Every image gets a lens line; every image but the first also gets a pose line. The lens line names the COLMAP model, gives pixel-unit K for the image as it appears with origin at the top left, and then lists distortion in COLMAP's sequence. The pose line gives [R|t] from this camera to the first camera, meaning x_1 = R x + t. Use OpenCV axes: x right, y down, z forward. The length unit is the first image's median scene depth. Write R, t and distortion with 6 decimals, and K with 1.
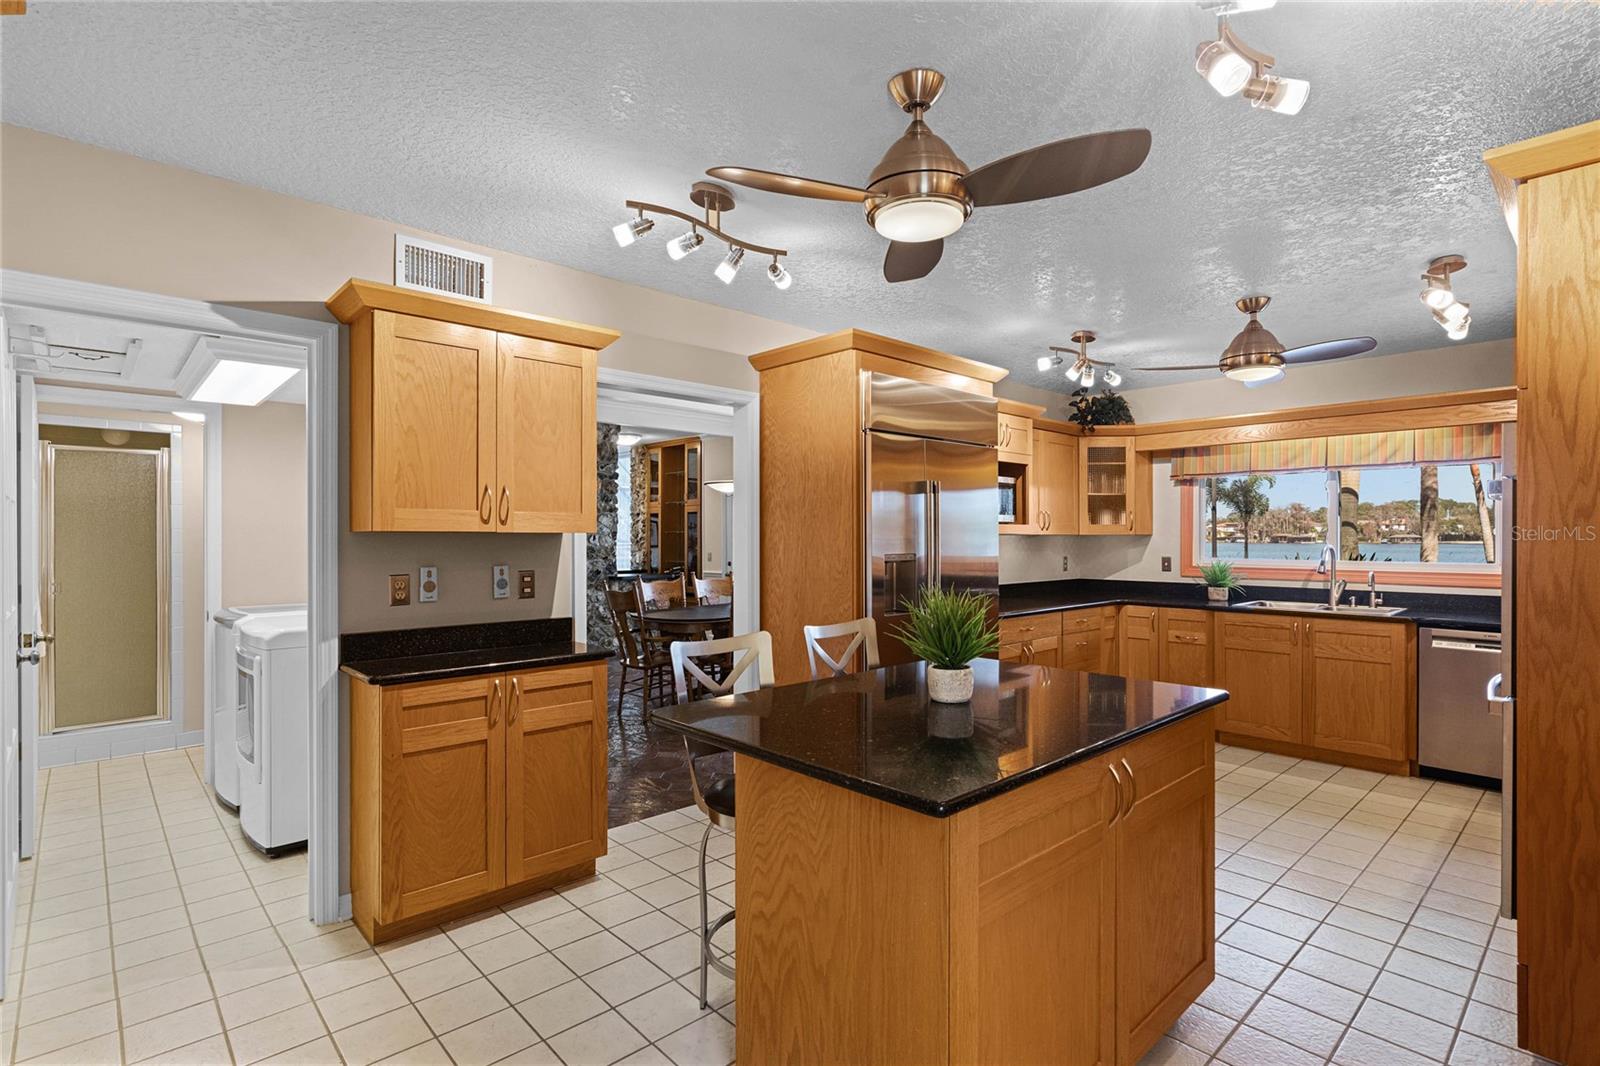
lens RADIAL K [[769.4, 0, 800.0], [0, 769.4, 533.0], [0, 0, 1]] dist [0.000906, 0.000291]
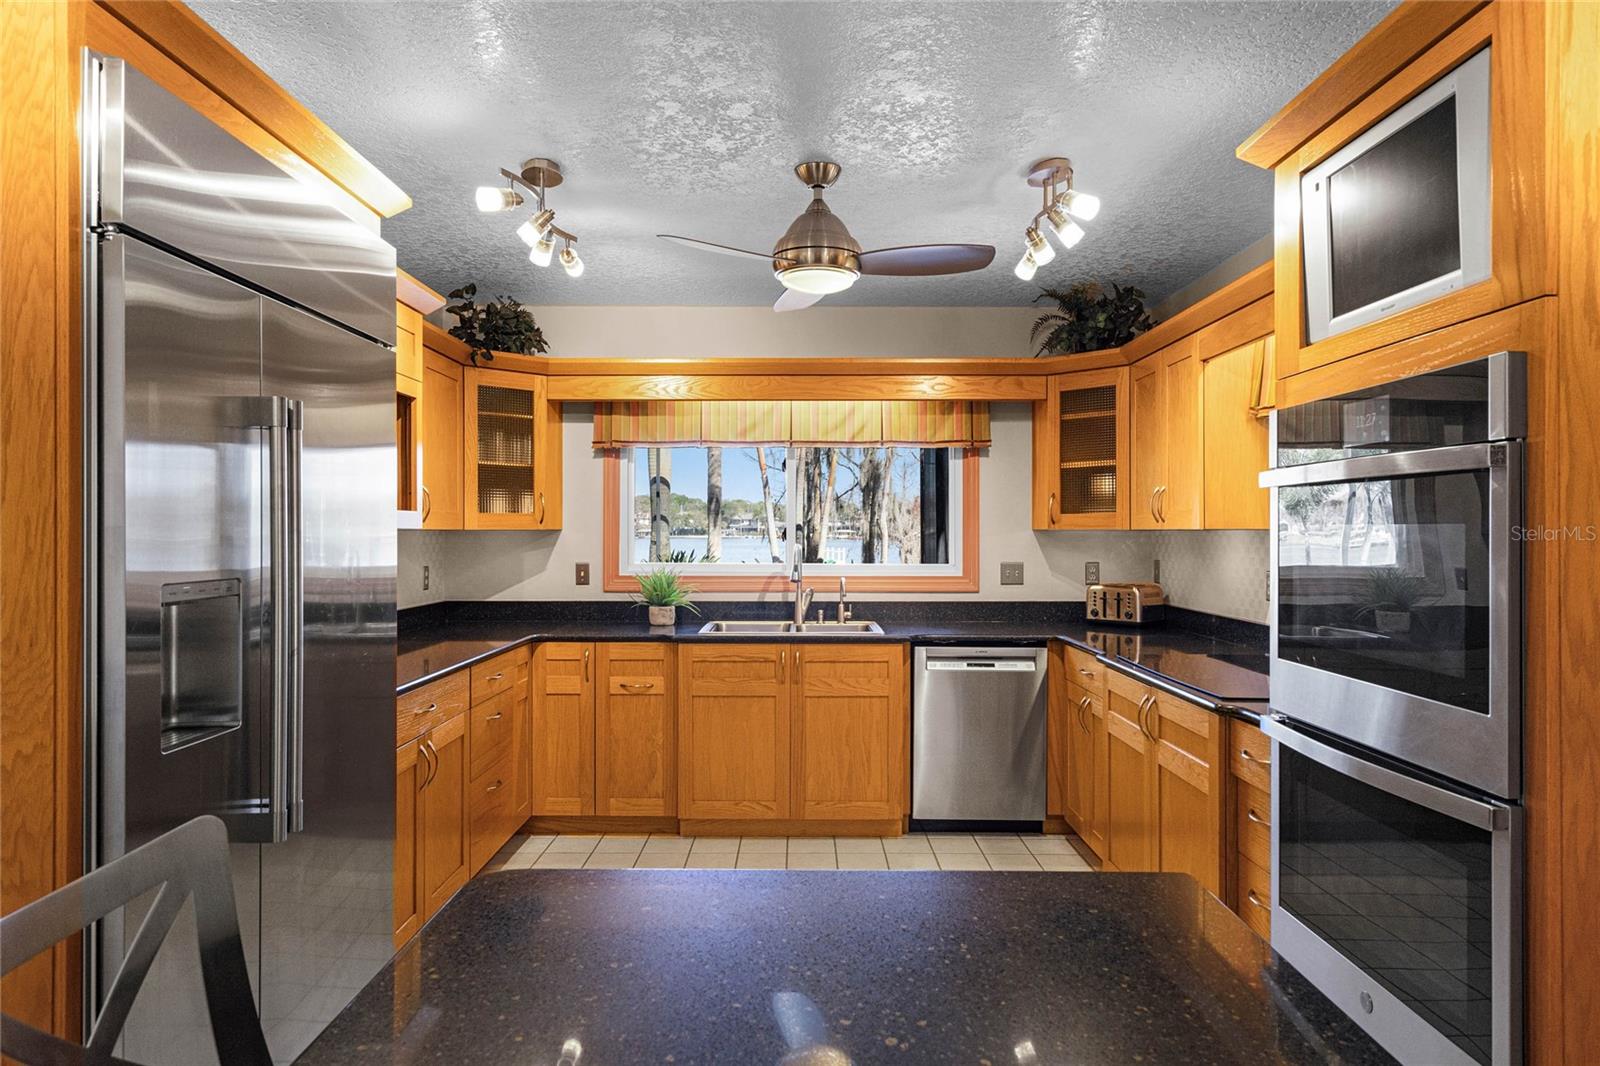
lens RADIAL K [[976.2, 0, 794.4], [0, 976.2, 529.4], [0, 0, 1]] dist [0.003093, 0.000942]
pose [[0.686225, 0.001402, 0.727388, -0.014843], [-0.003671, 0.999992, 0.001536, -0.000216], [-0.727380, -0.003725, 0.686225, 0.333662]]
